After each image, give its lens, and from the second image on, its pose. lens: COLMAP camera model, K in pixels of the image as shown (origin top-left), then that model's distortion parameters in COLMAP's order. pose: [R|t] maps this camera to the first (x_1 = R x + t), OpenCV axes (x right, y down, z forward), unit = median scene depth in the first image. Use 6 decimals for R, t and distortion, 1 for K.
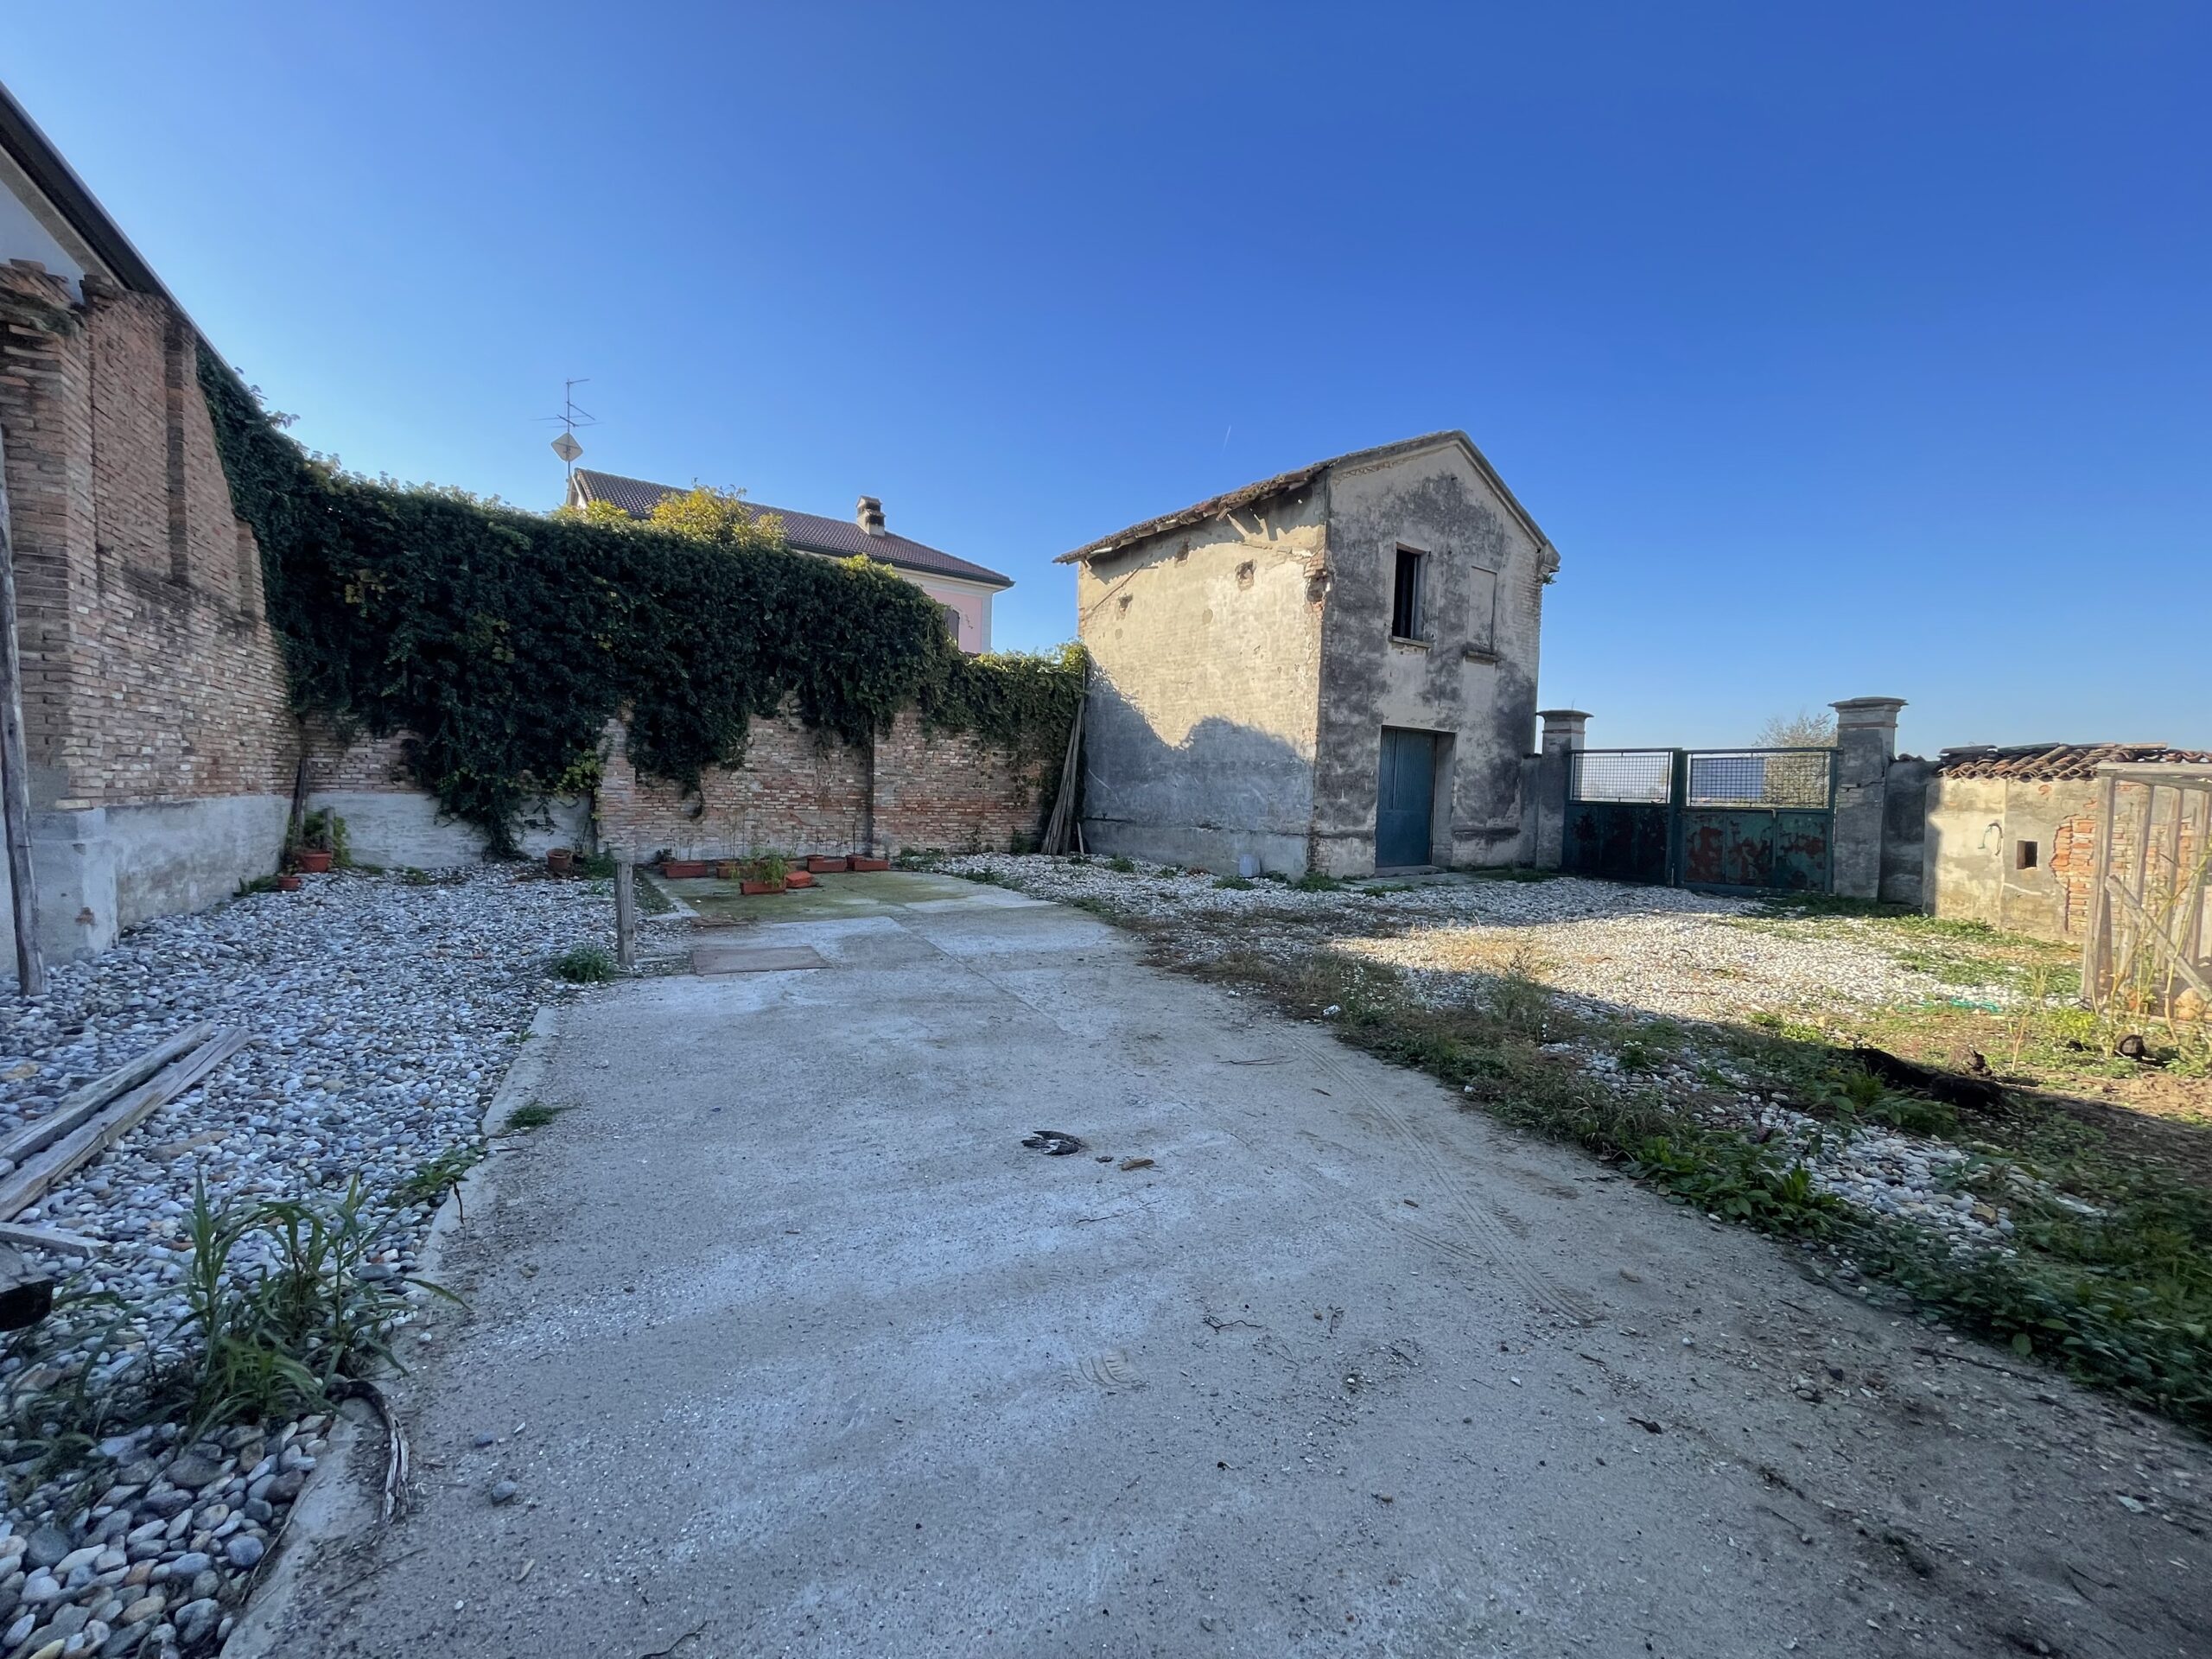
lens RADIAL K [[882.5, 0, 1098.9], [0, 882.5, 828.6], [0, 0, 1]] dist [-0.005273, 0.000074]
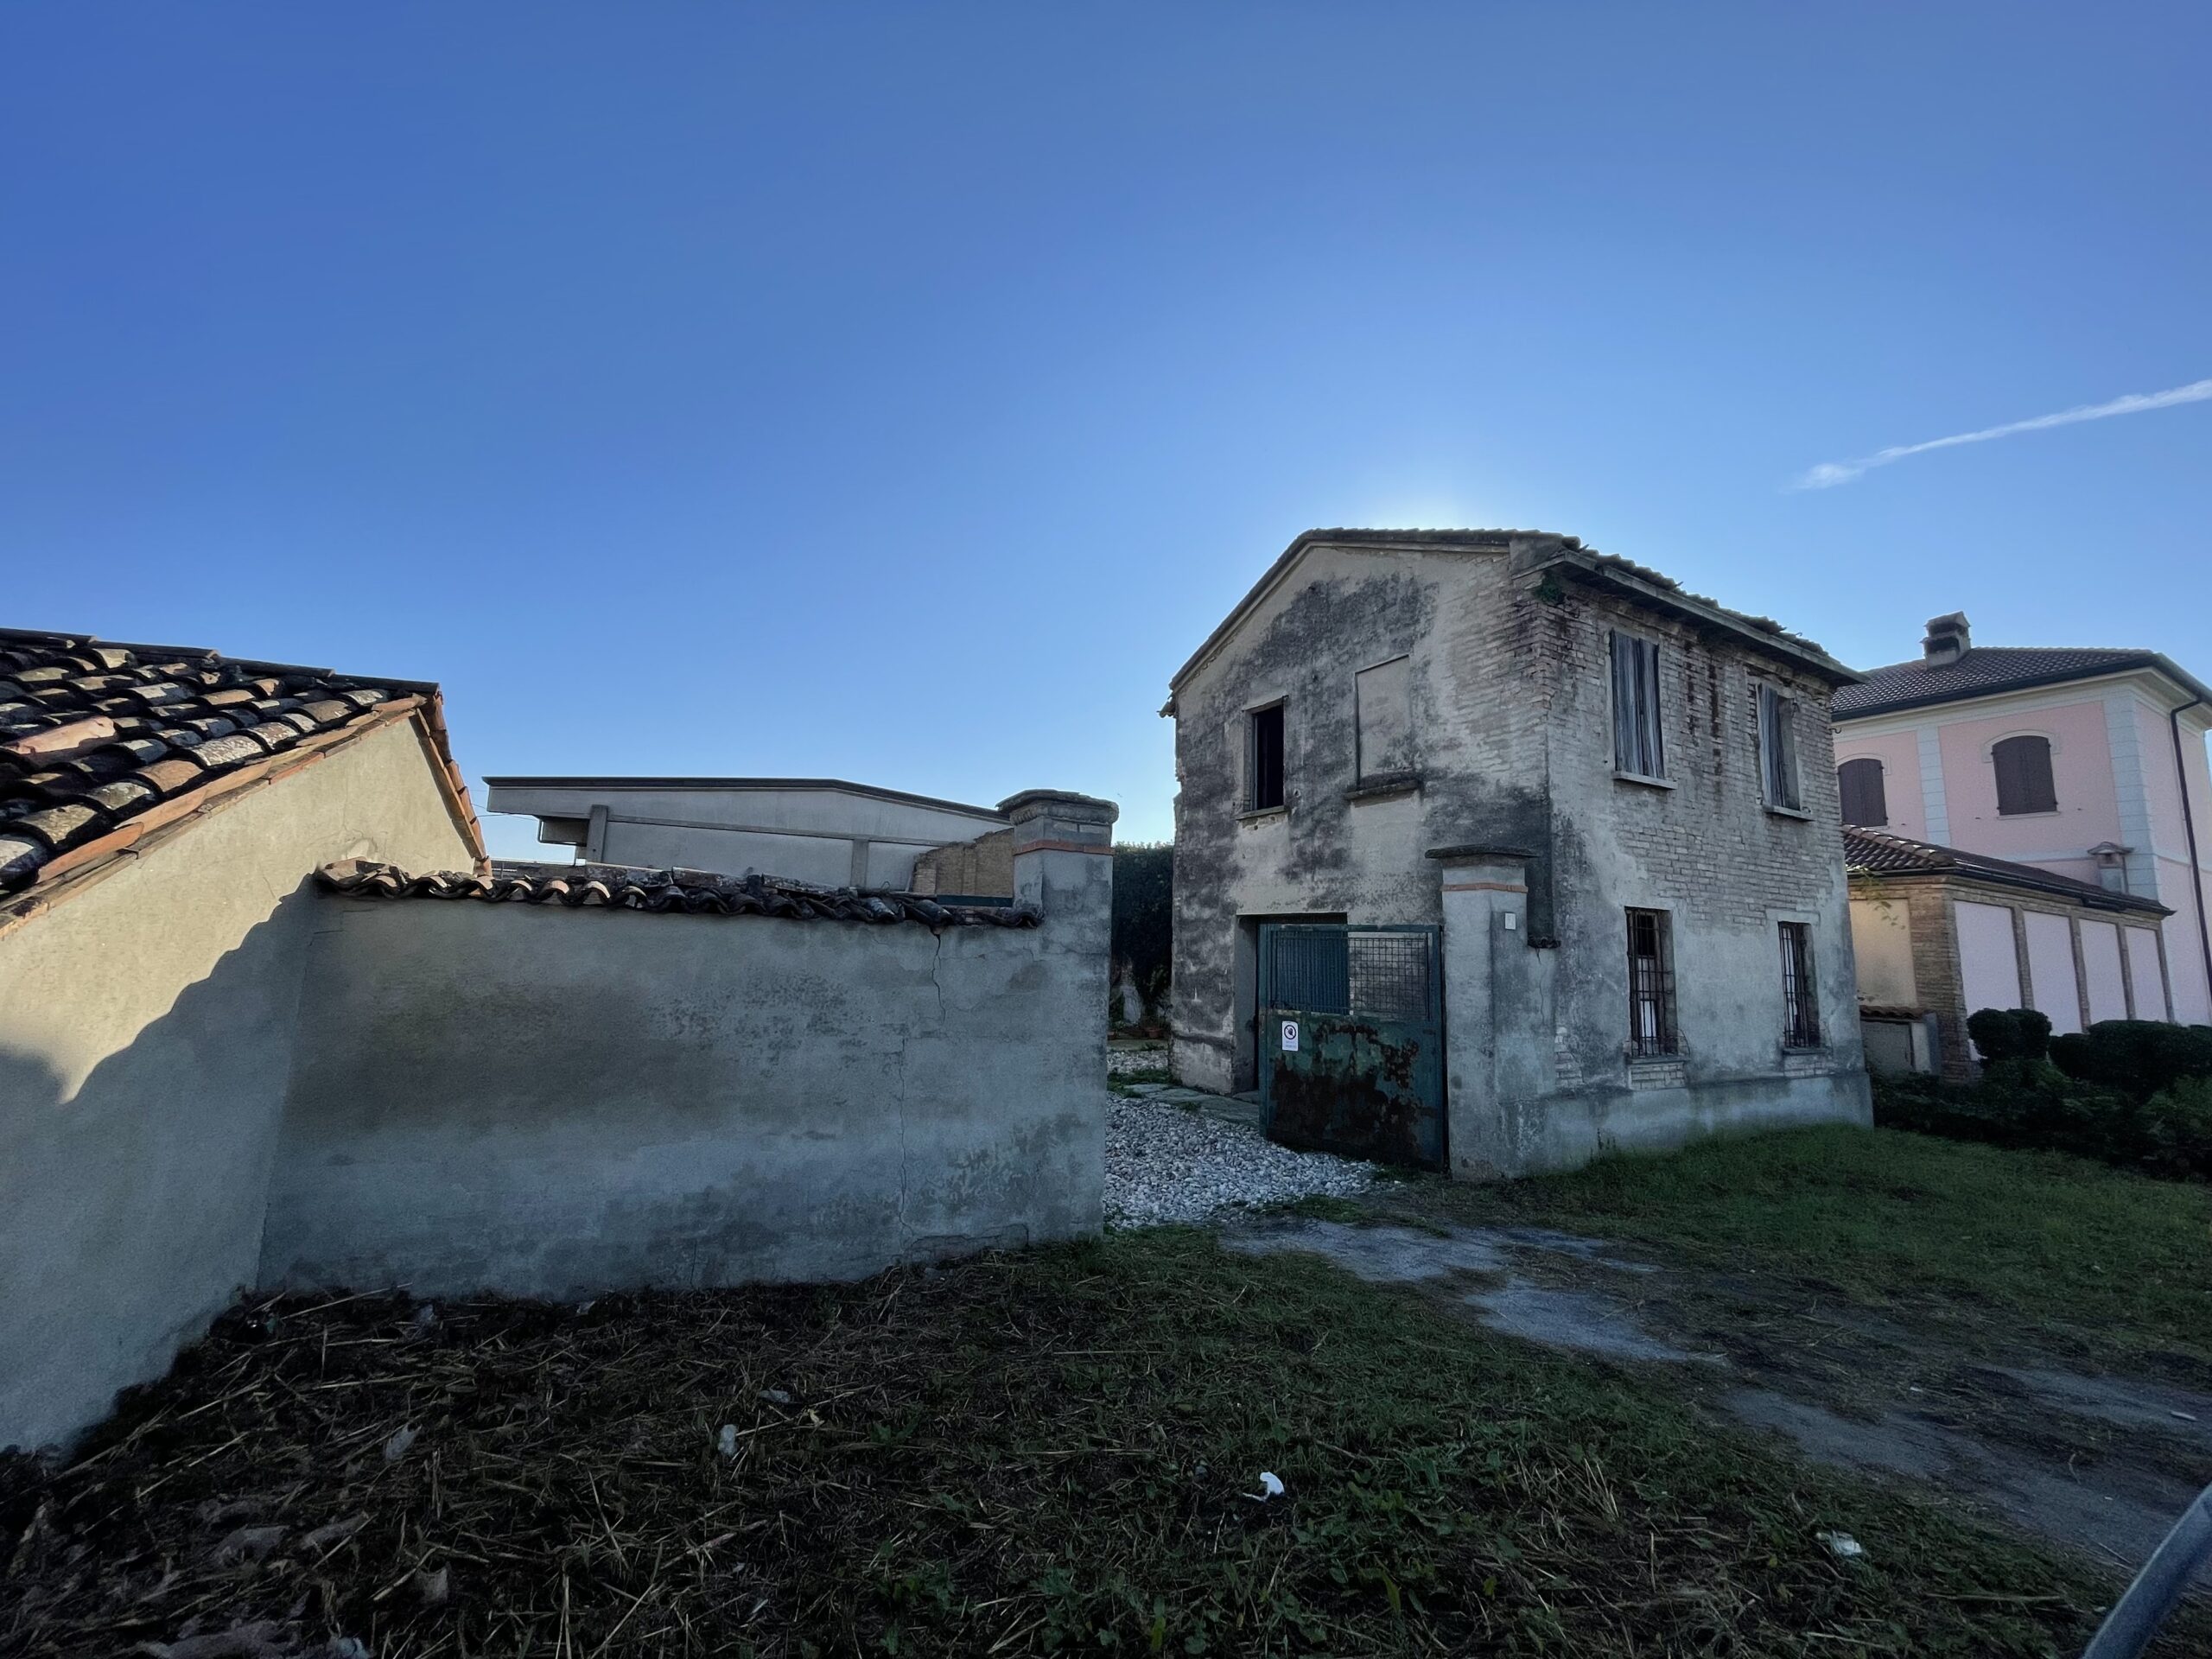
lens RADIAL K [[873.4, 0, 1106.0], [0, 873.4, 829.5], [0, 0, 1]] dist [-0.001336, -0.000038]
pose [[-0.095834, -0.172475, -0.980341, 1.141563], [-0.086639, 0.982582, -0.164399, -0.046320], [0.991620, 0.069181, -0.109107, 0.920248]]
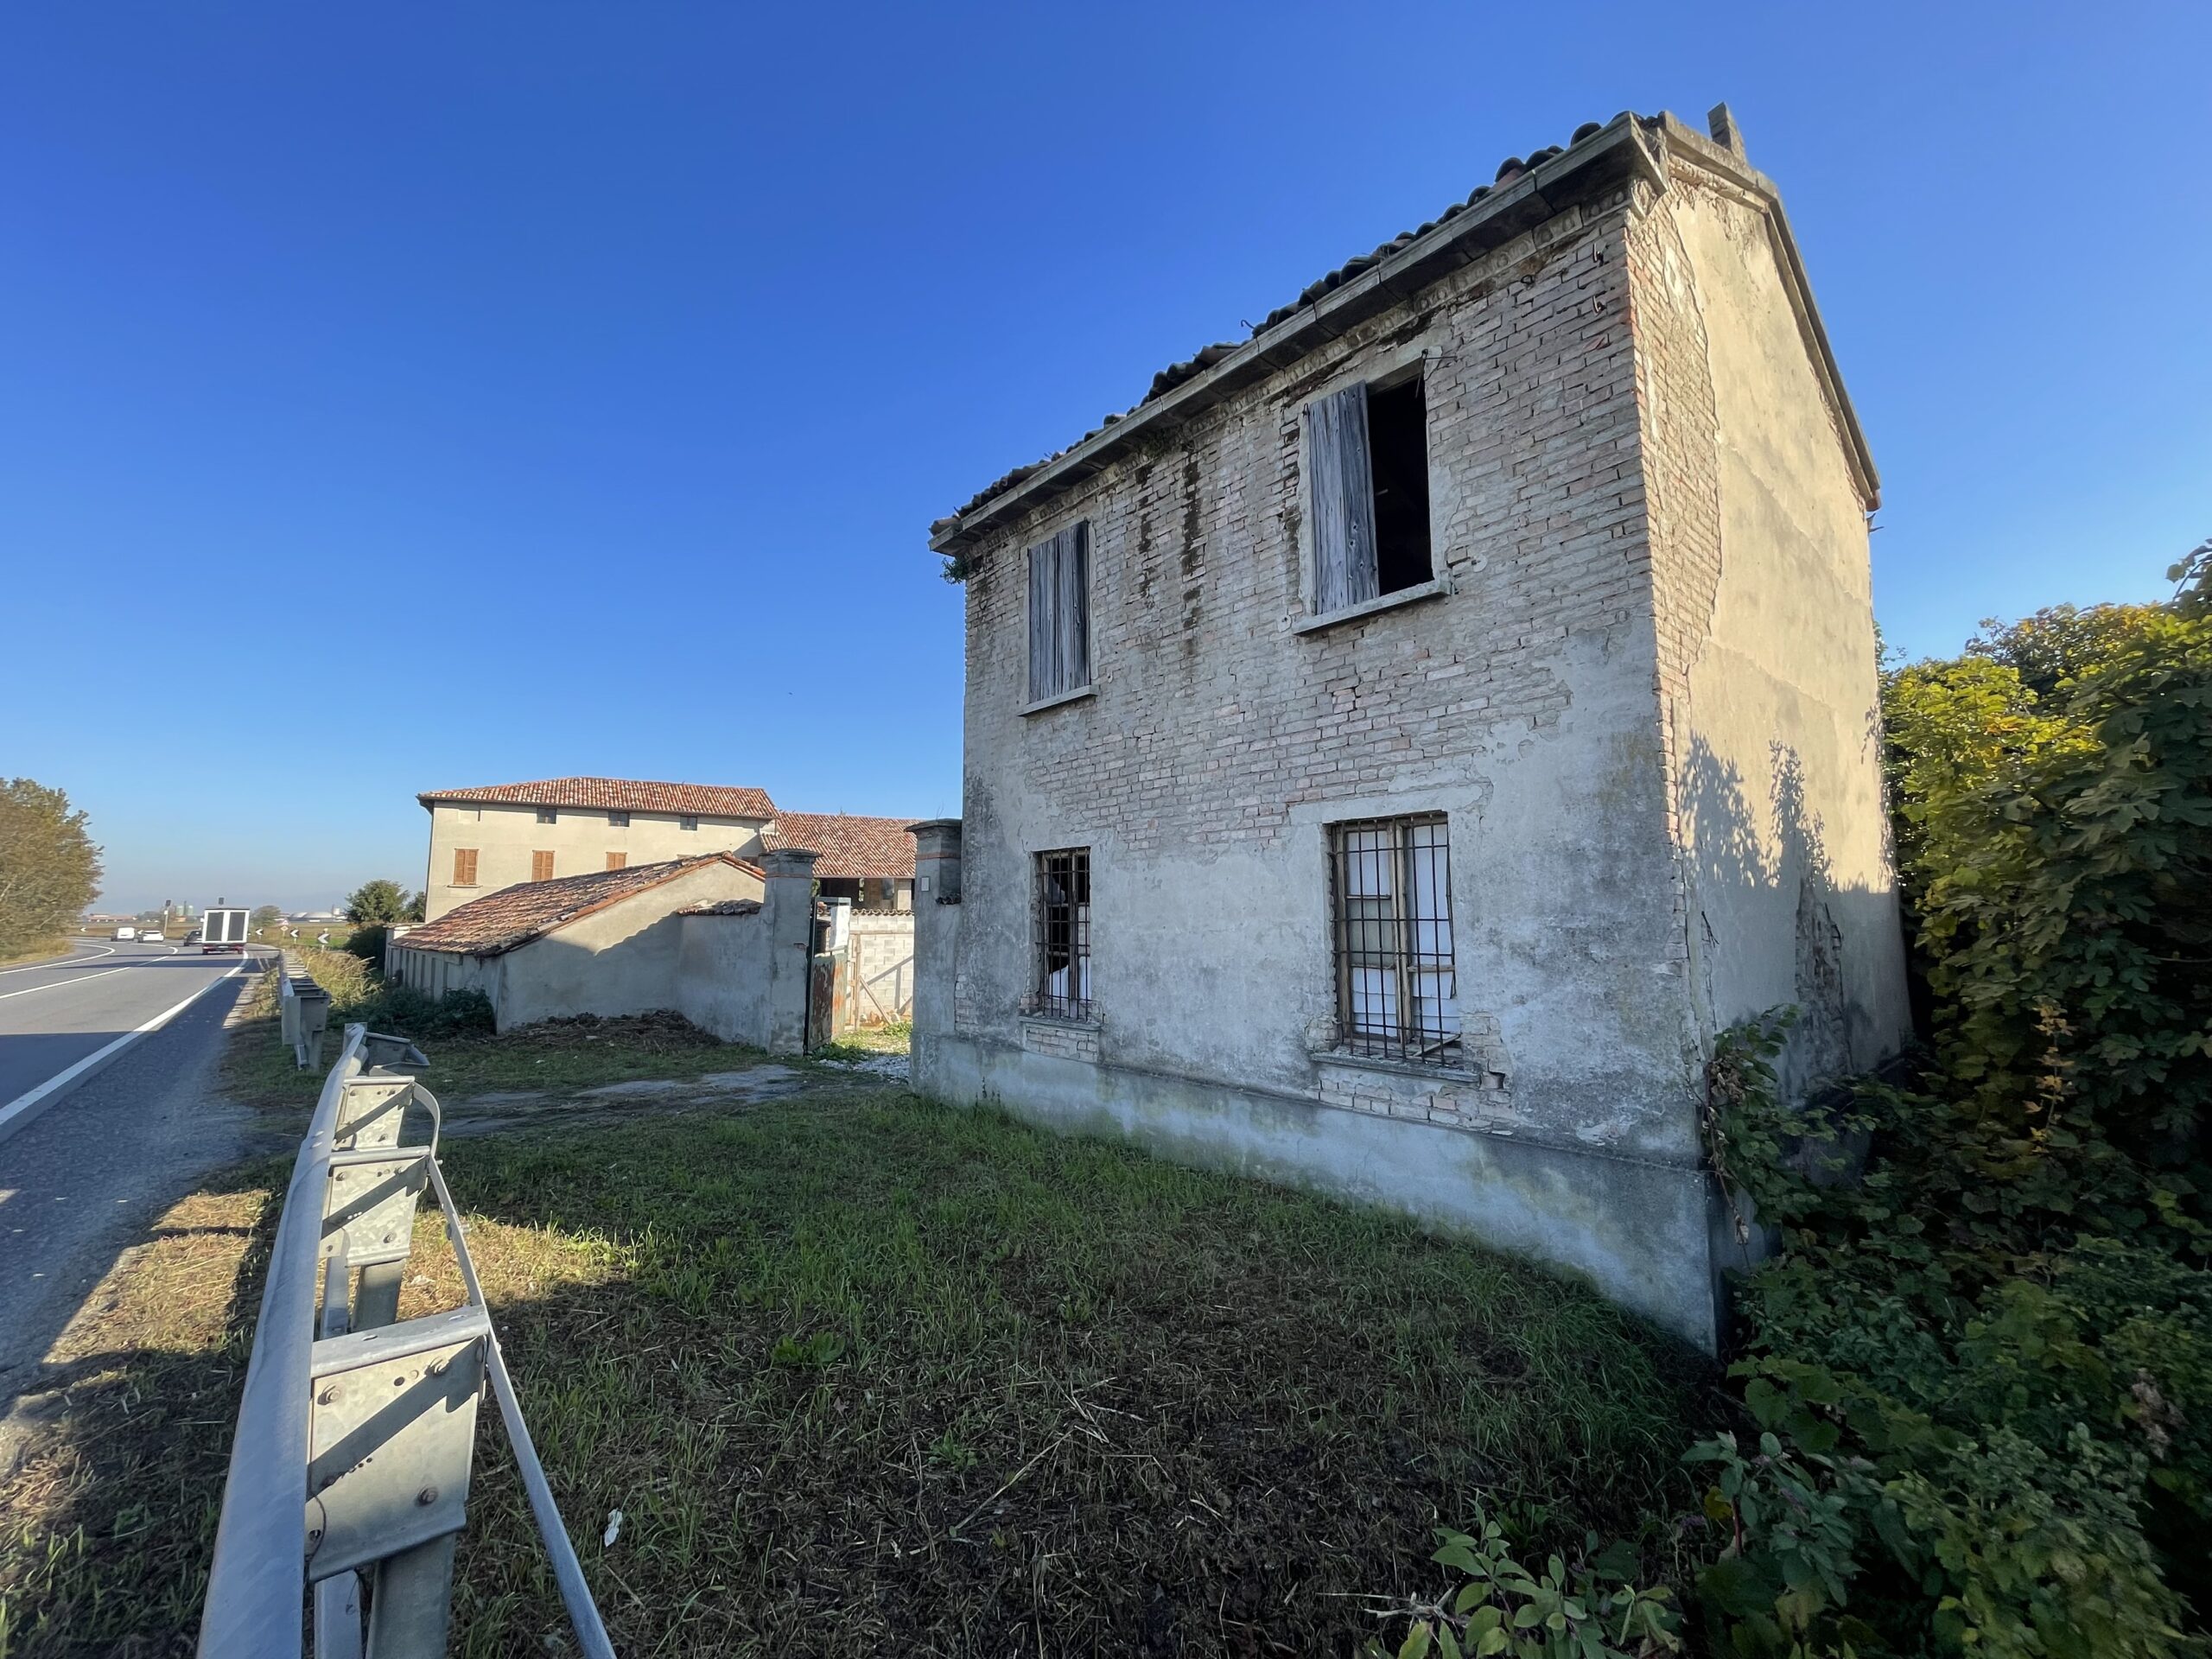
lens RADIAL K [[876.6, 0, 1110.5], [0, 876.6, 824.1], [0, 0, 1]] dist [-0.008609, 0.005442]
pose [[-0.992710, -0.033512, -0.115772, 0.533622], [-0.026912, 0.997948, -0.058103, -0.109926], [0.117481, -0.054564, -0.991575, 1.753701]]
